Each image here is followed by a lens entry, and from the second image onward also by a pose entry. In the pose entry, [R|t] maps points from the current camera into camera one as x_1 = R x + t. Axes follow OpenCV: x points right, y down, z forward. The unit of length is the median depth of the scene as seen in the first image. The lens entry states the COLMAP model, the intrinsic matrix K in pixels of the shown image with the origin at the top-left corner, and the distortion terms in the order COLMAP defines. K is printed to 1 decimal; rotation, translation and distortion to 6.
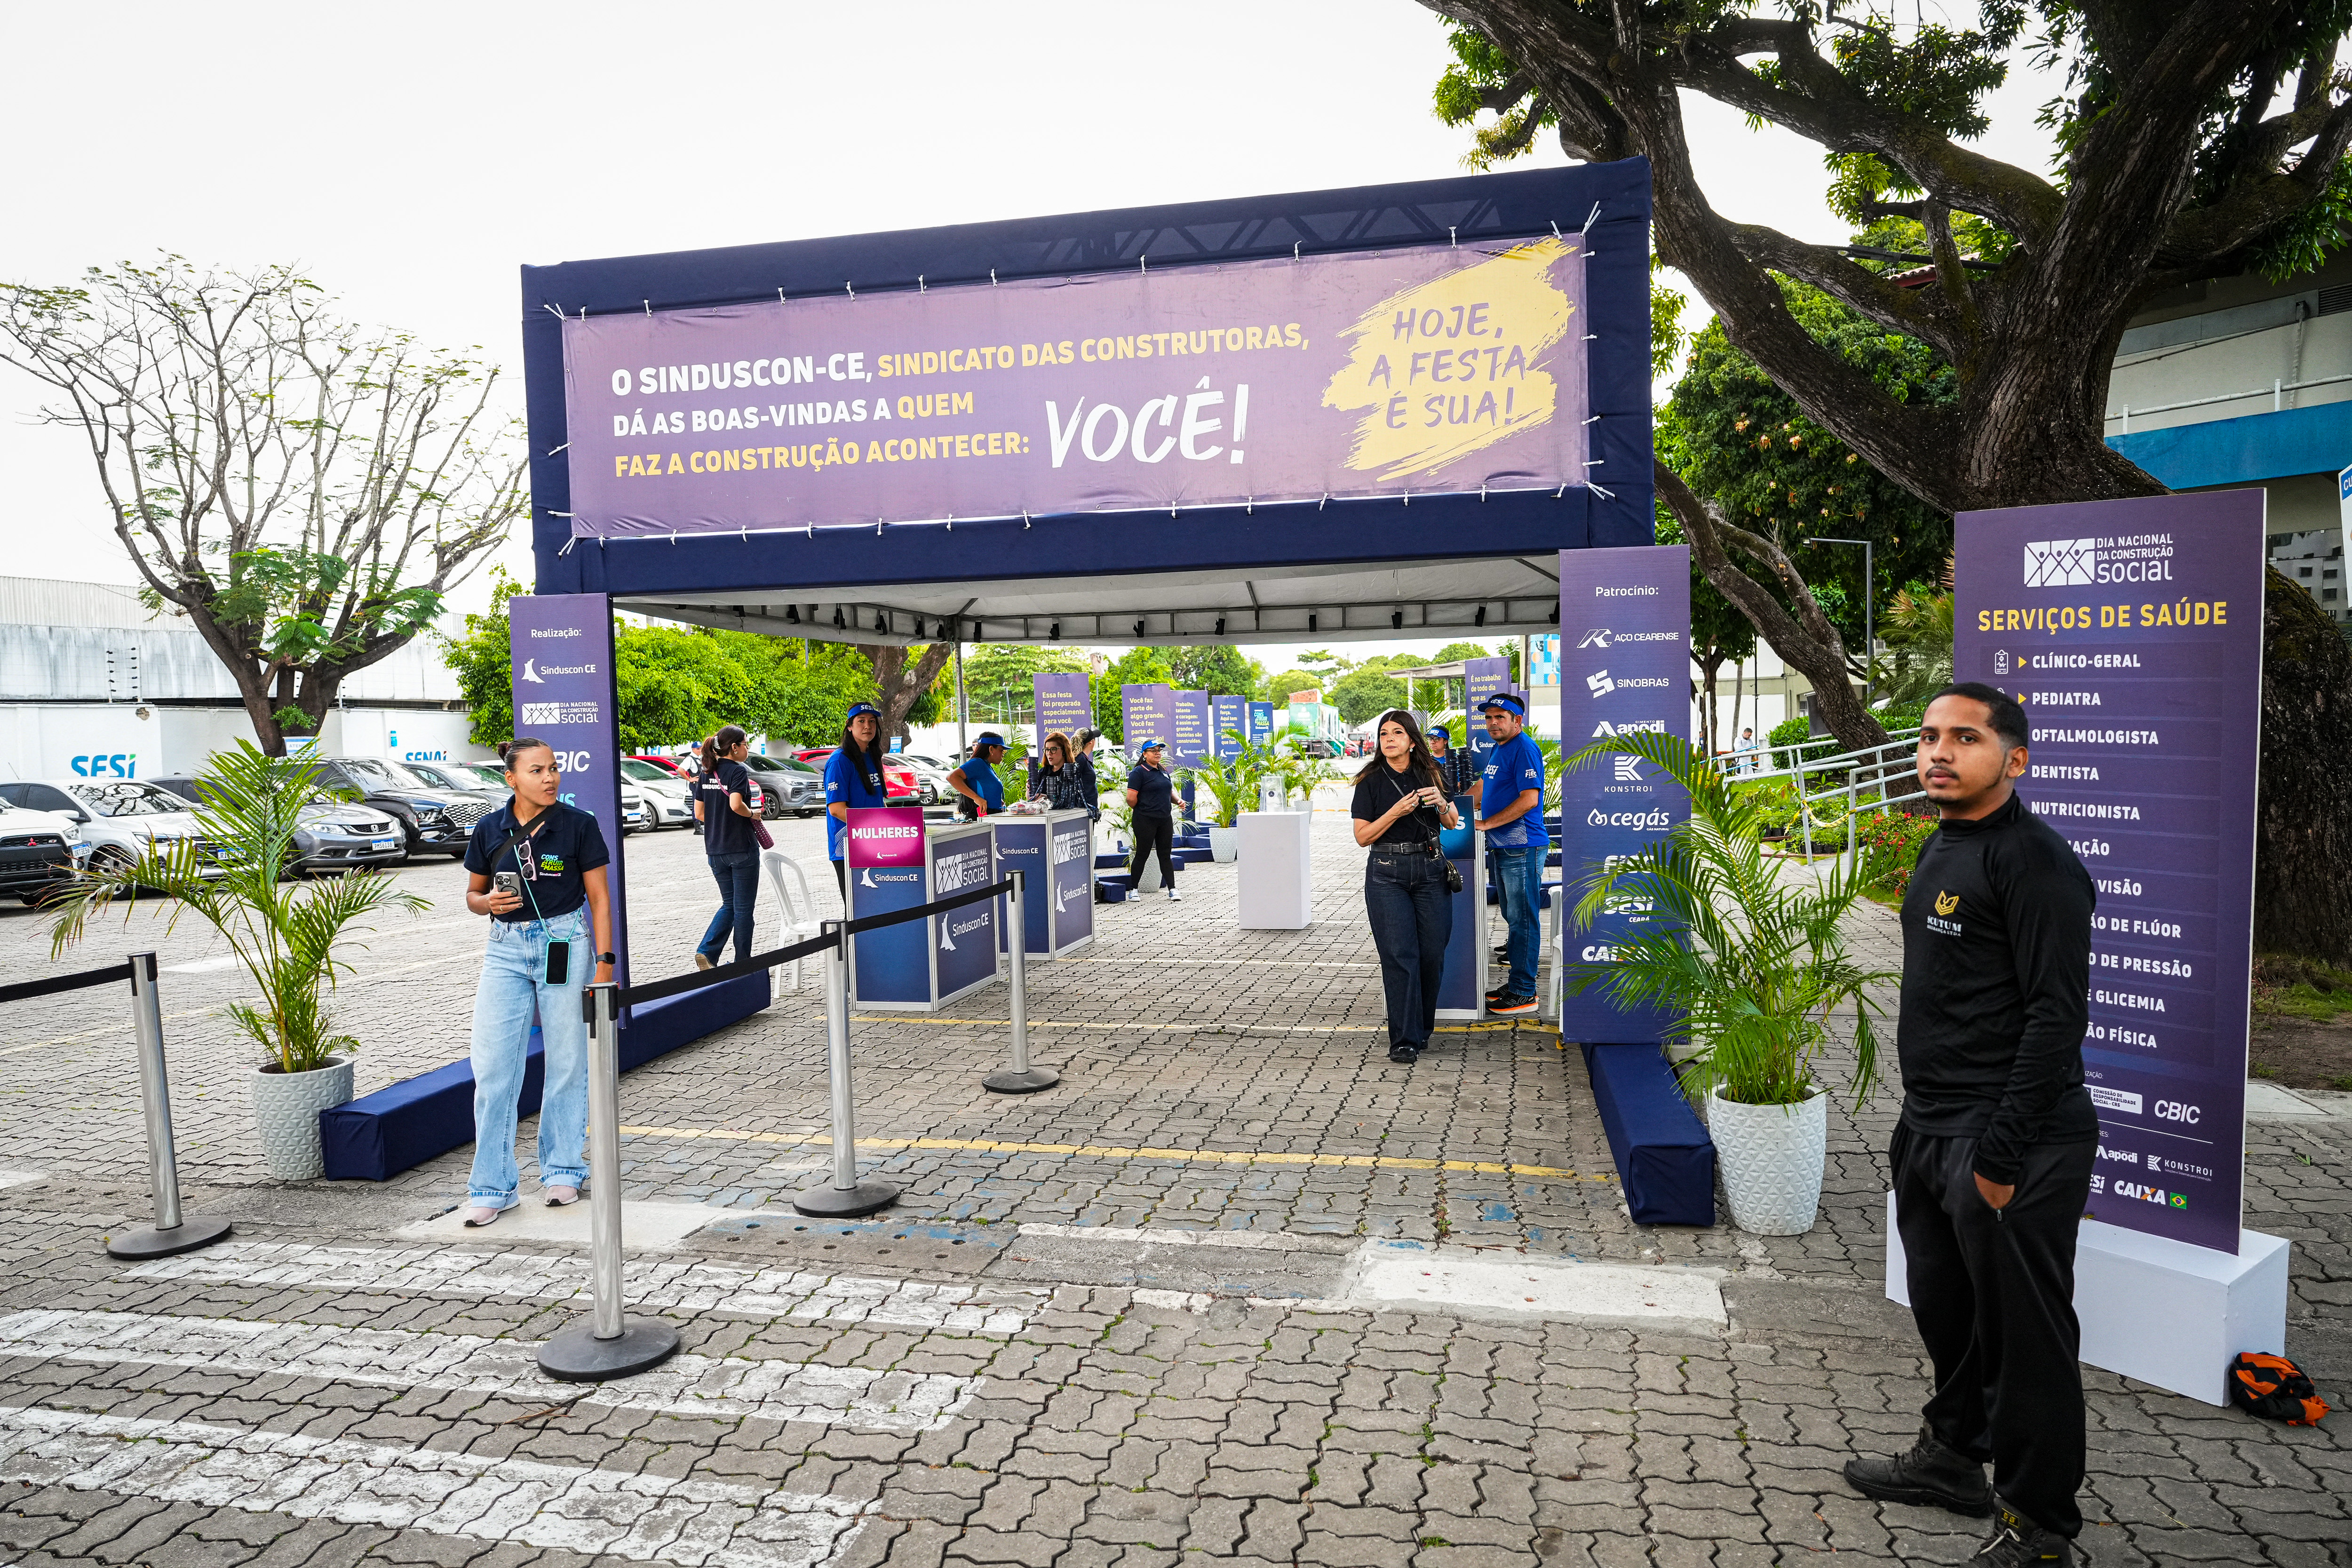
lens RADIAL K [[1548.8, 0, 1176.0], [0, 1548.8, 784.0], [0, 0, 1]] dist [-0.005367, 0.006665]
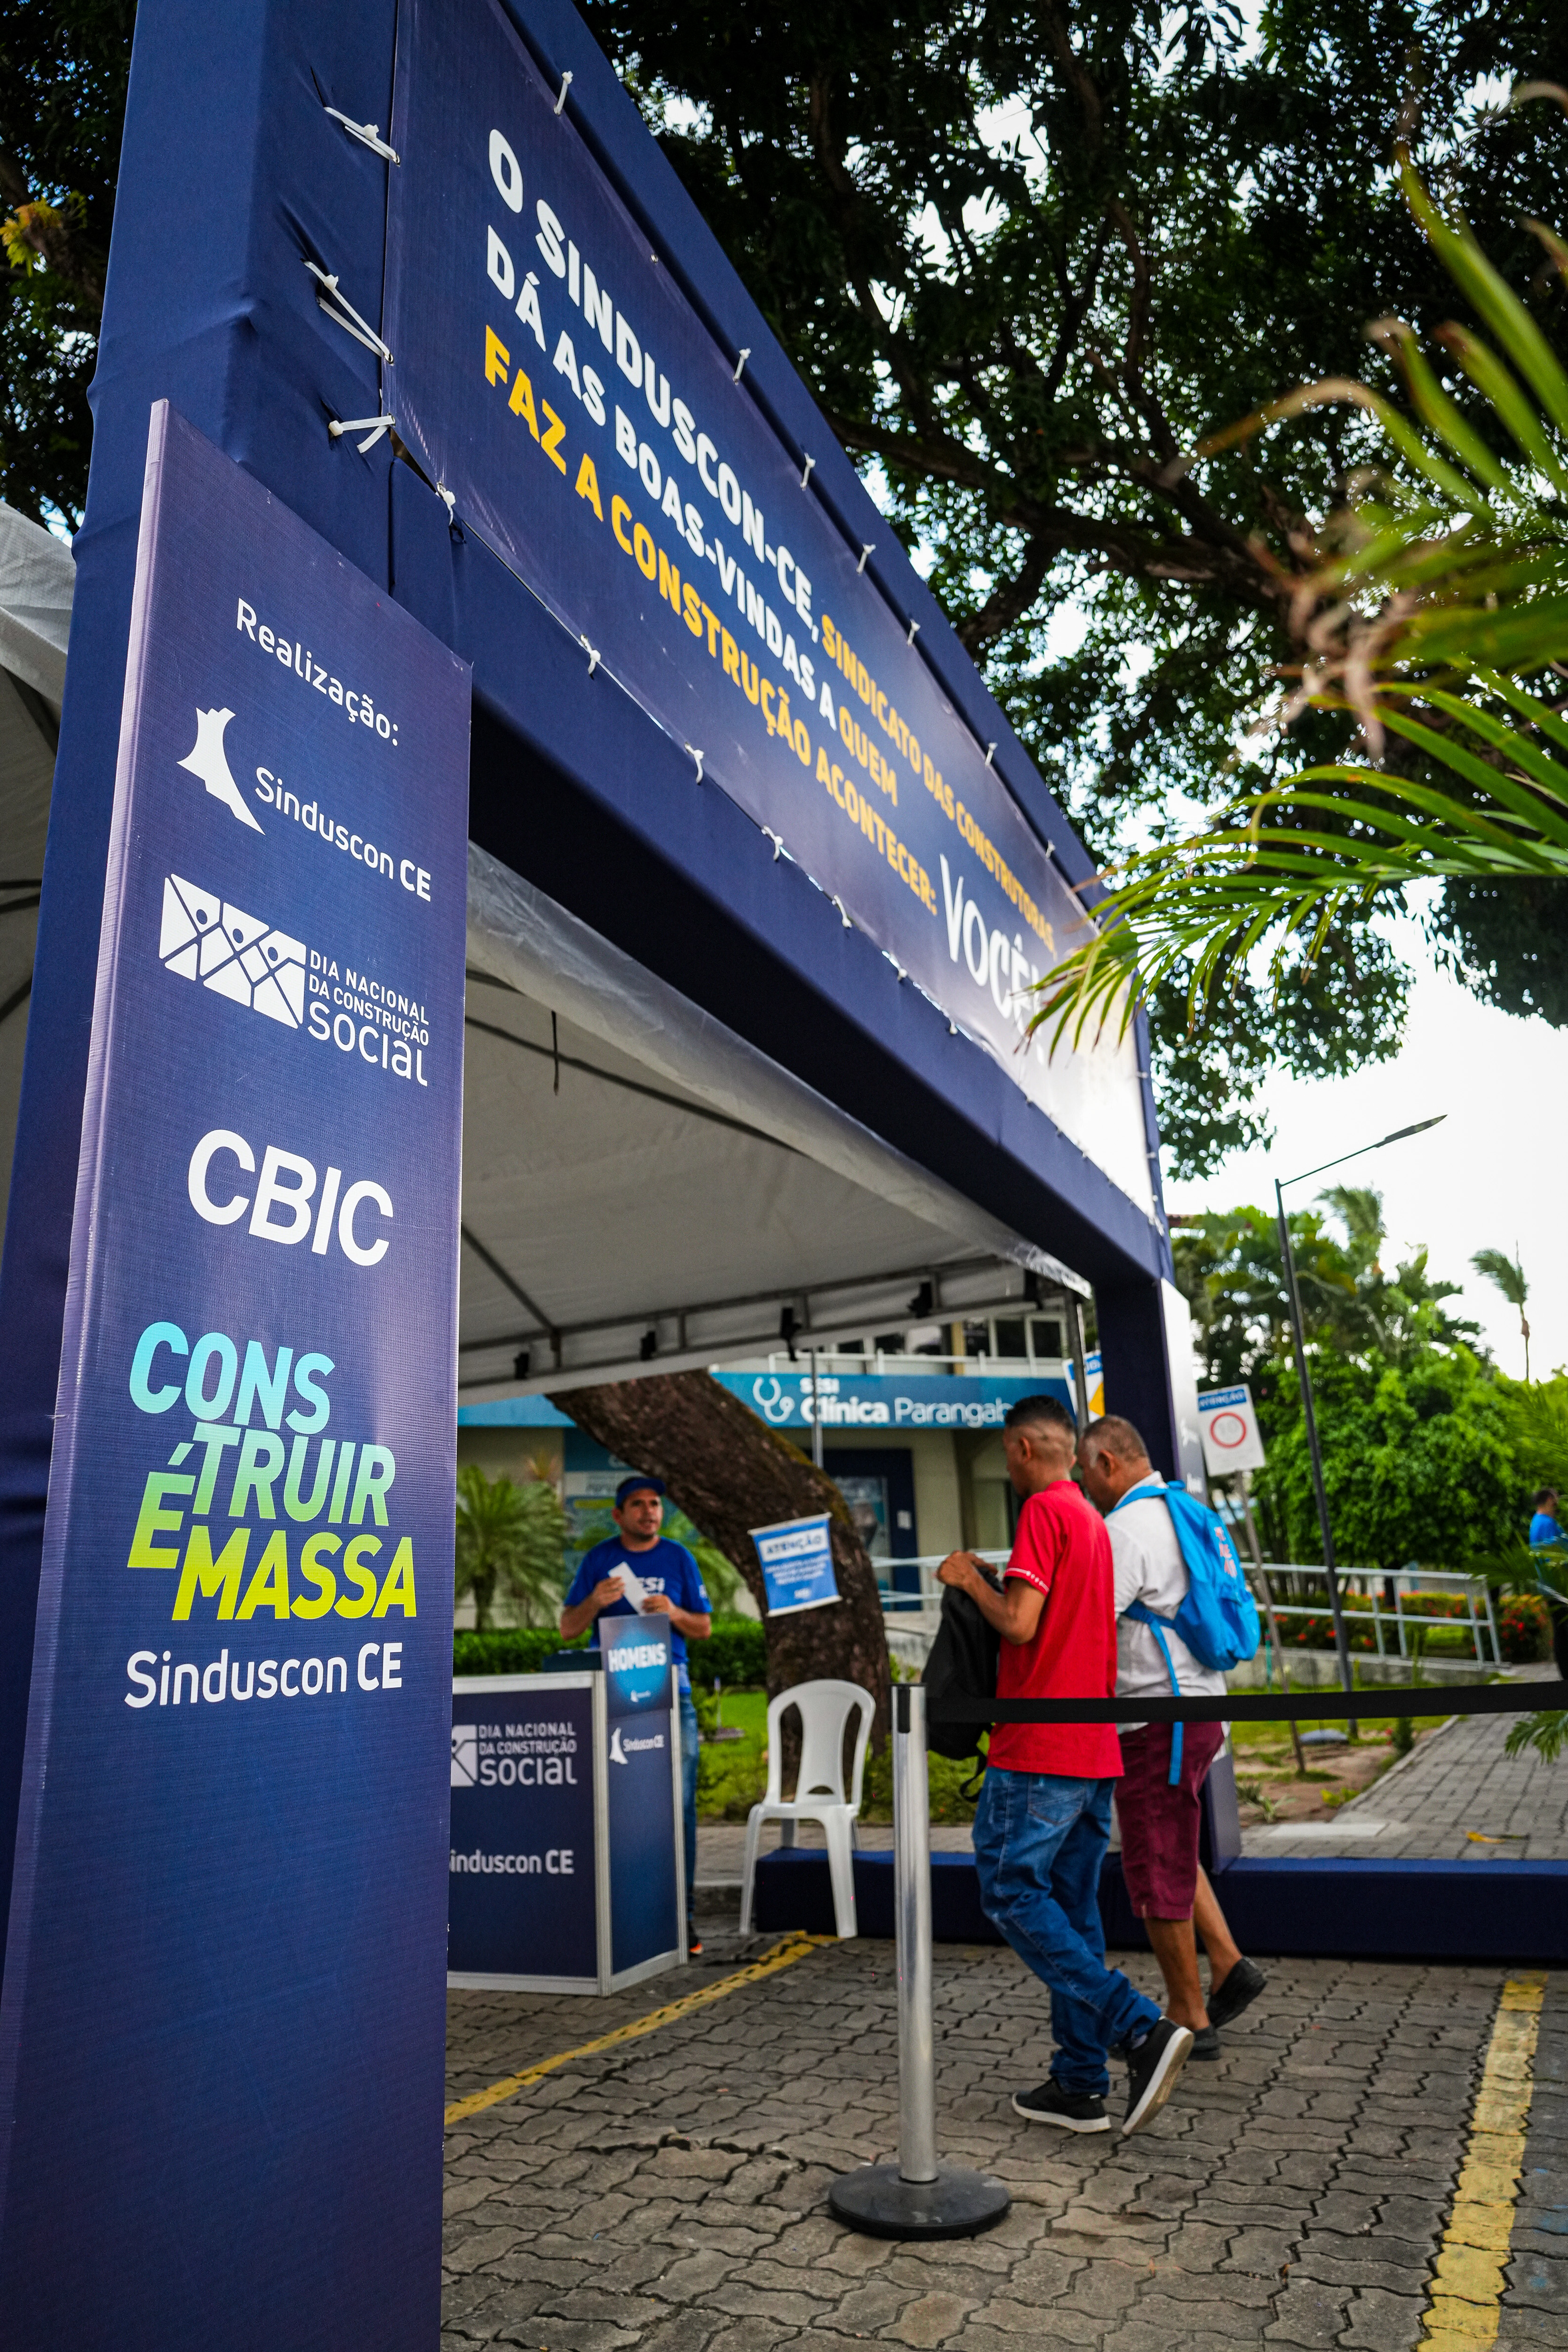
lens RADIAL K [[1543.0, 0, 776.3], [0, 1543.0, 1180.8], [0, 0, 1]] dist [-0.004841, -0.000640]
pose [[0.240331, 0.290844, 0.926094, -0.607699], [0.081398, 0.944658, -0.317798, 0.058368], [-0.967272, 0.151759, 0.203357, 0.938747]]
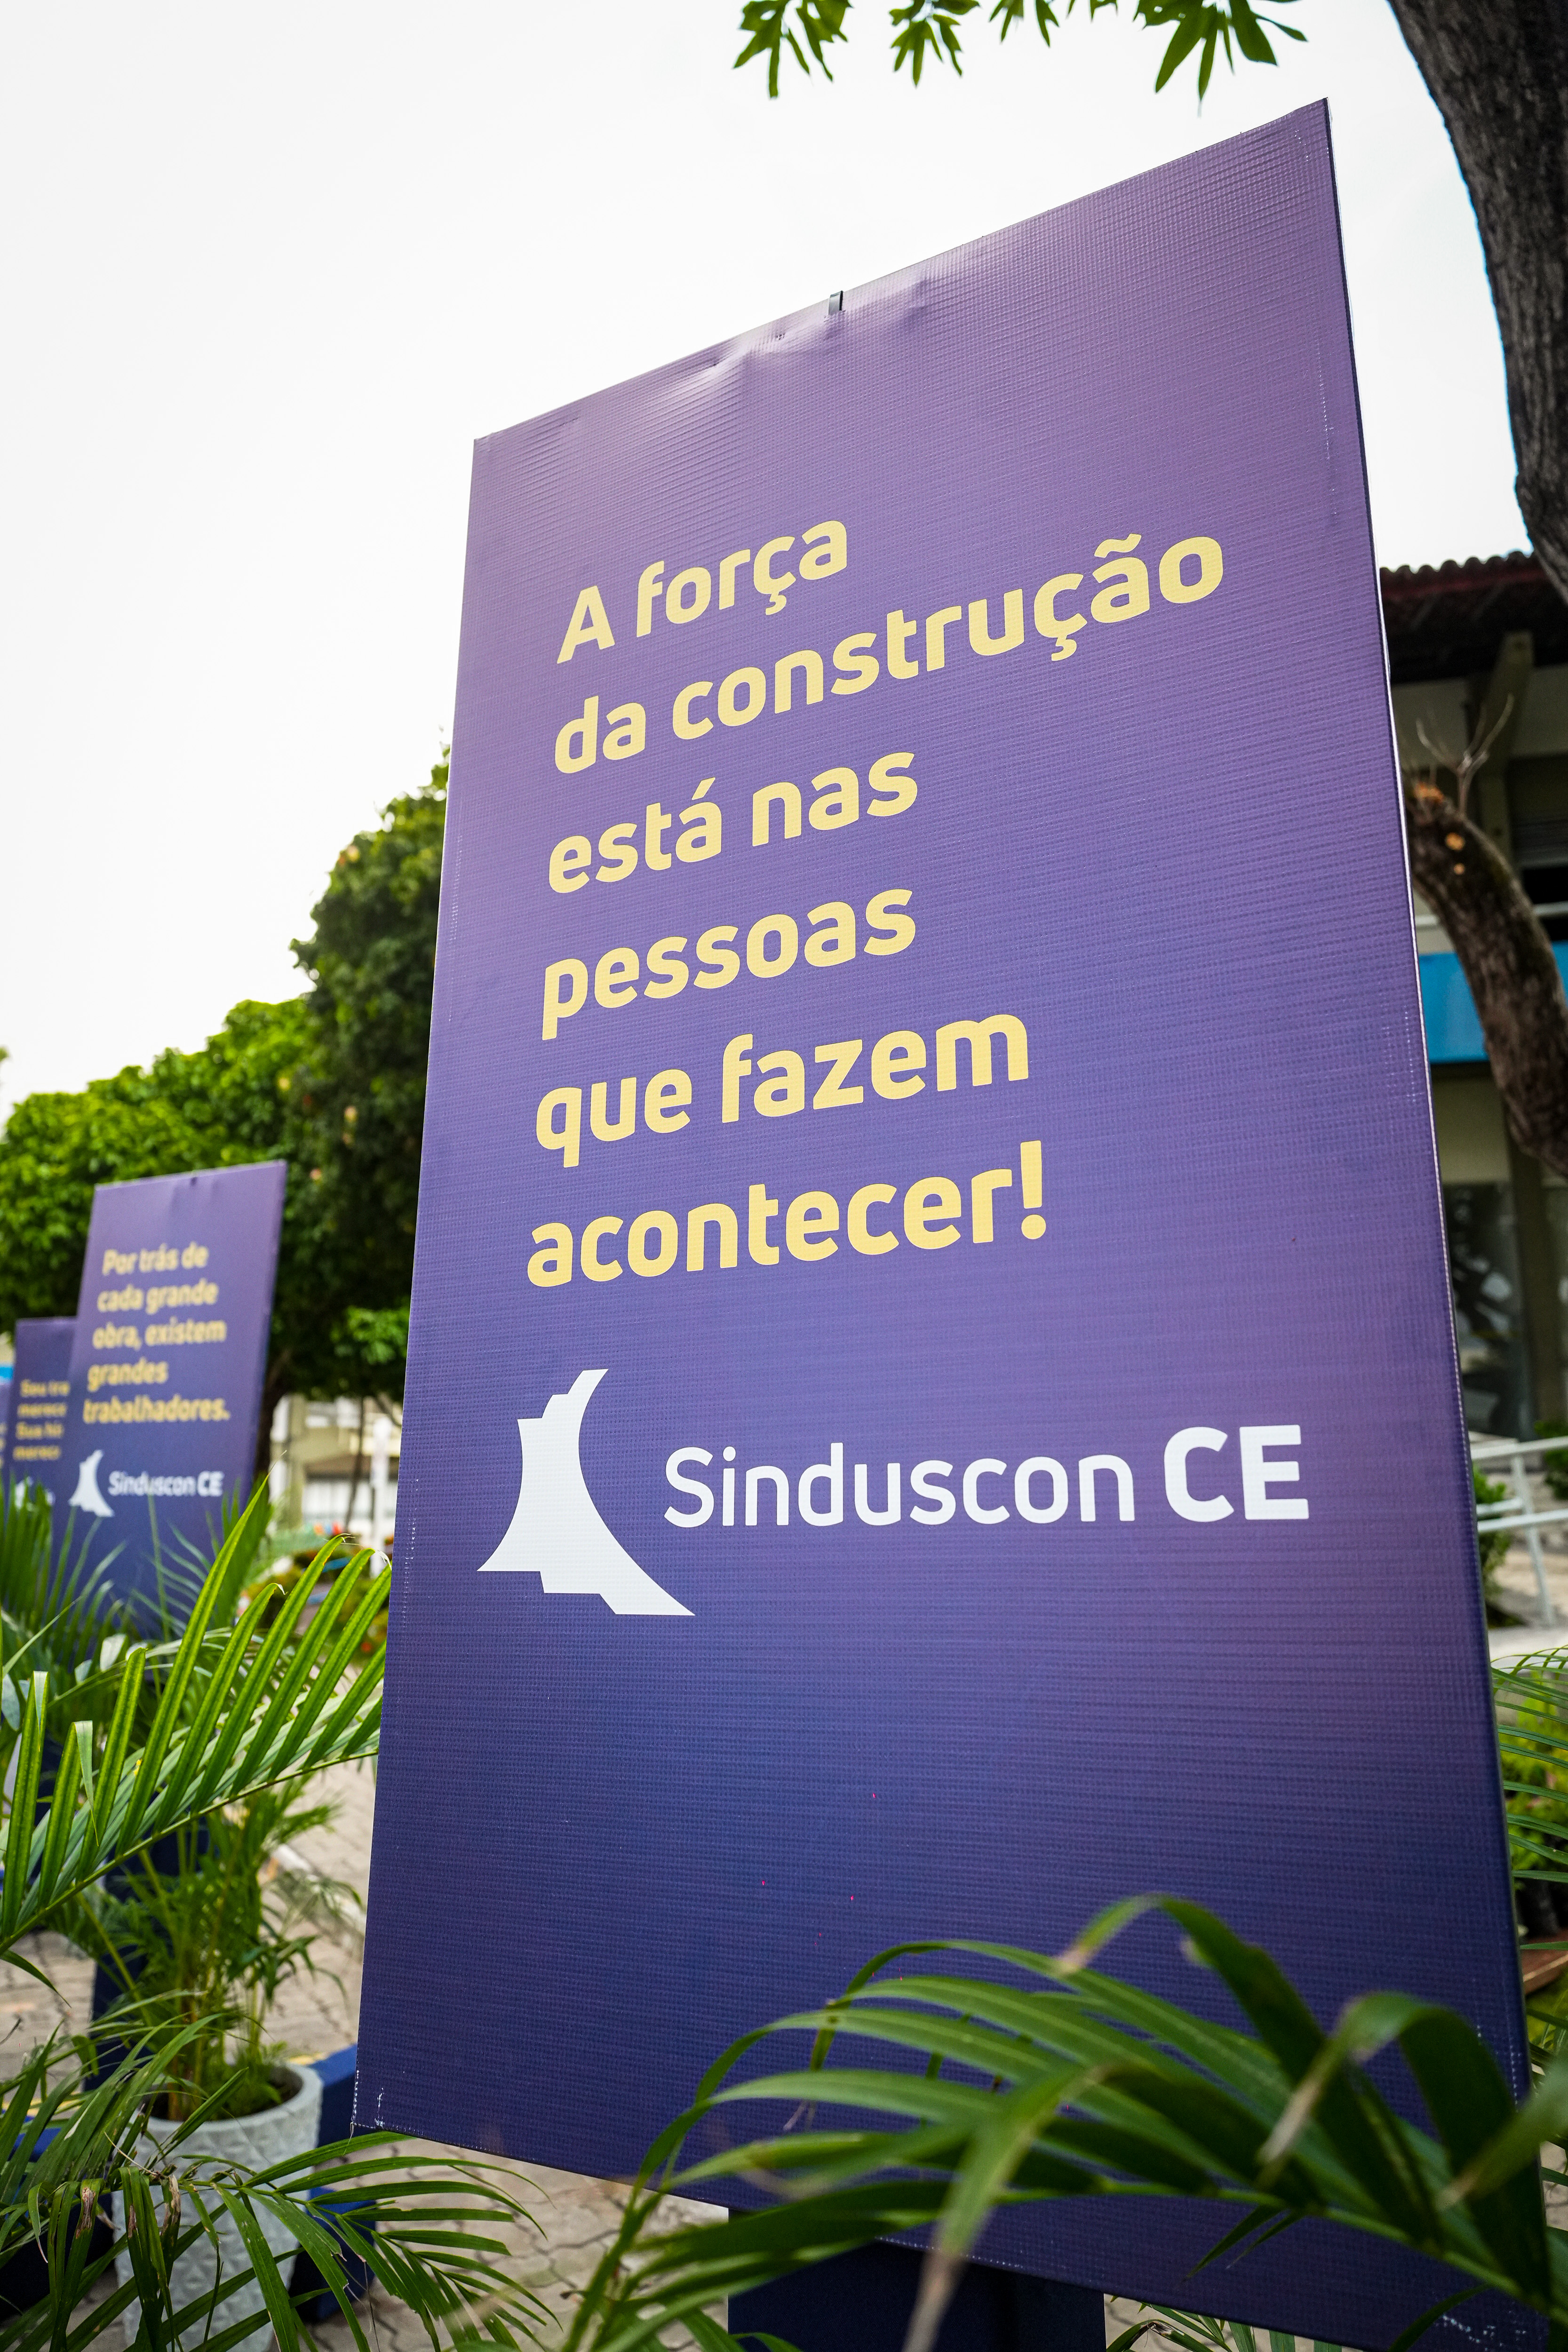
lens RADIAL K [[1539.9, 0, 784.0], [0, 1539.9, 1176.0], [0, 0, 1]] dist [-0.007246, 0.002823]
pose [[0.736525, 0.149485, 0.659686, 0.438243], [0.019804, 0.970091, -0.241933, -0.063731], [-0.676121, 0.191254, 0.711535, 2.463904]]
